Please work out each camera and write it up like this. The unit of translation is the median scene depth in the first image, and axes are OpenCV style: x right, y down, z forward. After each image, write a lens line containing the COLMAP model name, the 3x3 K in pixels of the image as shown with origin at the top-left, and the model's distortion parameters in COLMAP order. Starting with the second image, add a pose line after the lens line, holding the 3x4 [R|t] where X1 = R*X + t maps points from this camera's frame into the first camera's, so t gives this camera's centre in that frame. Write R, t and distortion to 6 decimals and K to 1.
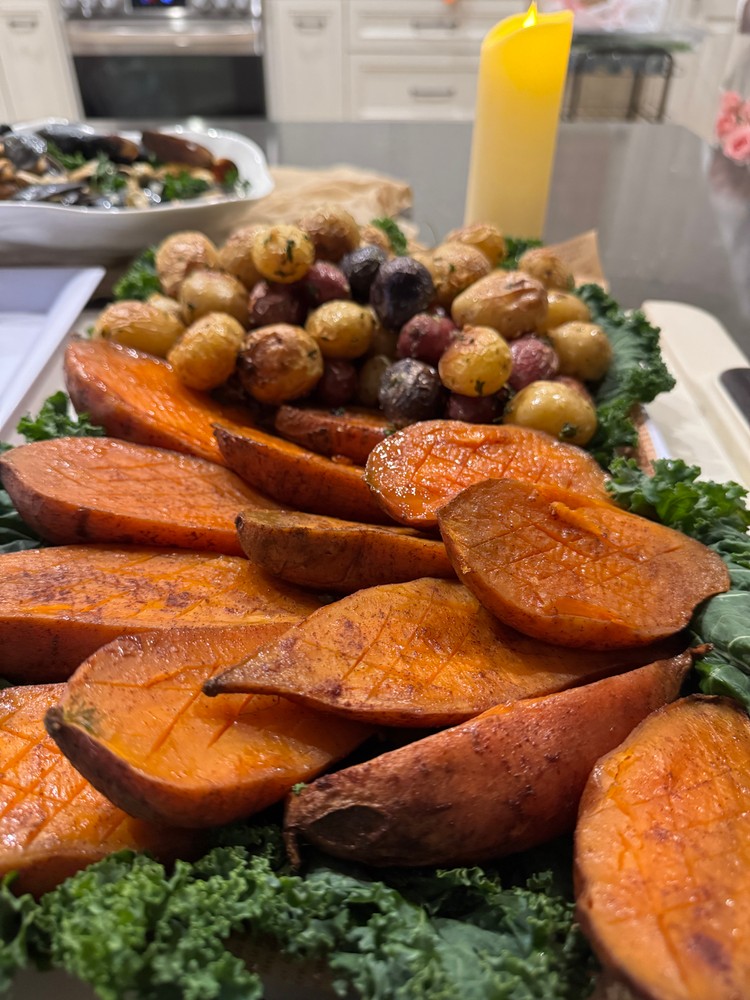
lens RADIAL K [[715.5, 0, 375.0], [0, 715.5, 500.0], [0, 0, 1]] dist [0.065350, -0.108663]
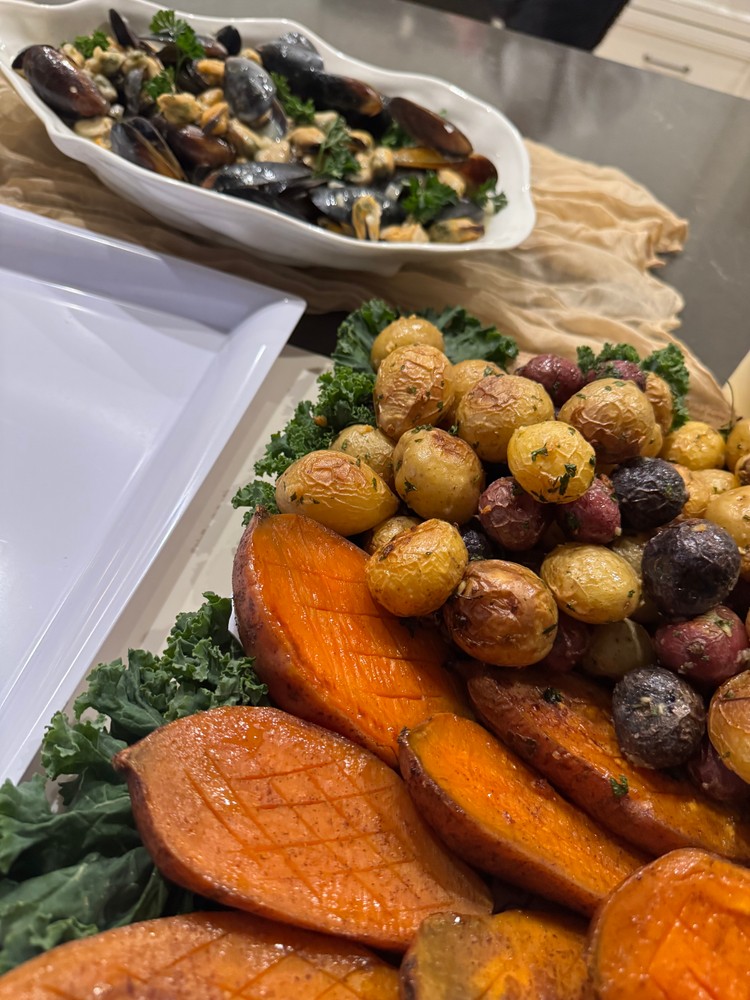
lens RADIAL K [[715.5, 0, 375.0], [0, 715.5, 500.0], [0, 0, 1]] dist [0.065350, -0.108663]
pose [[0.944754, 0.318965, -0.075507, -0.246219], [-0.298941, 0.932940, 0.200639, -0.428340], [0.134441, -0.166983, 0.976751, 0.272034]]
